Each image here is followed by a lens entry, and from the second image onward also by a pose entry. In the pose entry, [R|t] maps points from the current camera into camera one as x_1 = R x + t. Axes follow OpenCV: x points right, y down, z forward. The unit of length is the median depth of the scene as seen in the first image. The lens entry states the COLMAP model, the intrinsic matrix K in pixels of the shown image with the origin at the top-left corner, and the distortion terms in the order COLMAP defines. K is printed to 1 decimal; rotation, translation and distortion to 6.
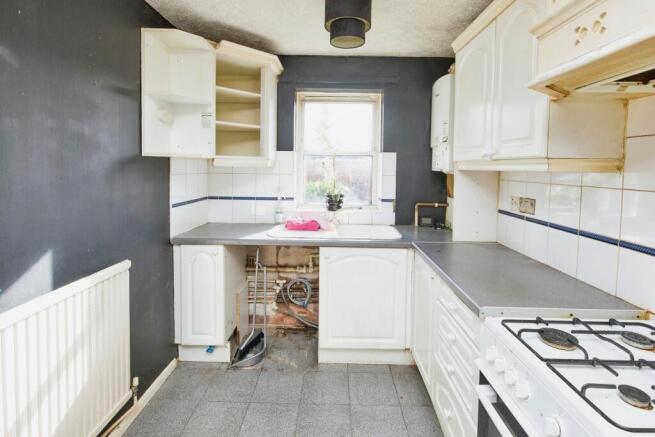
lens RADIAL K [[312.1, 0, 327.9], [0, 312.1, 181.3], [0, 0, 1]] dist [-0.000944, -0.000142]
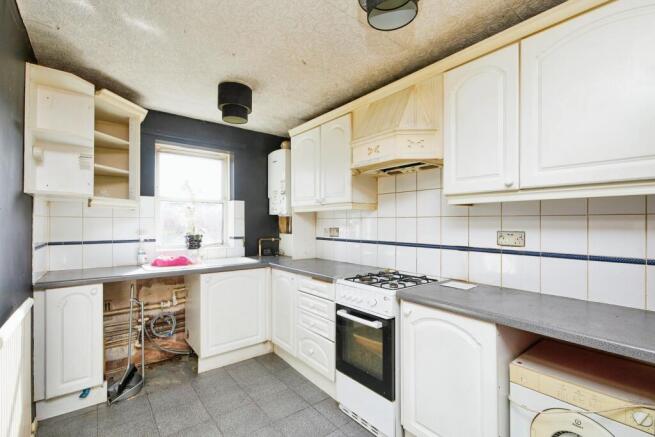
lens RADIAL K [[300.9, 0, 332.7], [0, 300.9, 221.6], [0, 0, 1]] dist [0.000713, 0.000046]
pose [[0.772218, -0.012599, 0.635233, -0.335262], [0.040733, 0.998728, -0.029708, 0.053830], [-0.634051, 0.048816, 0.771749, -0.228017]]
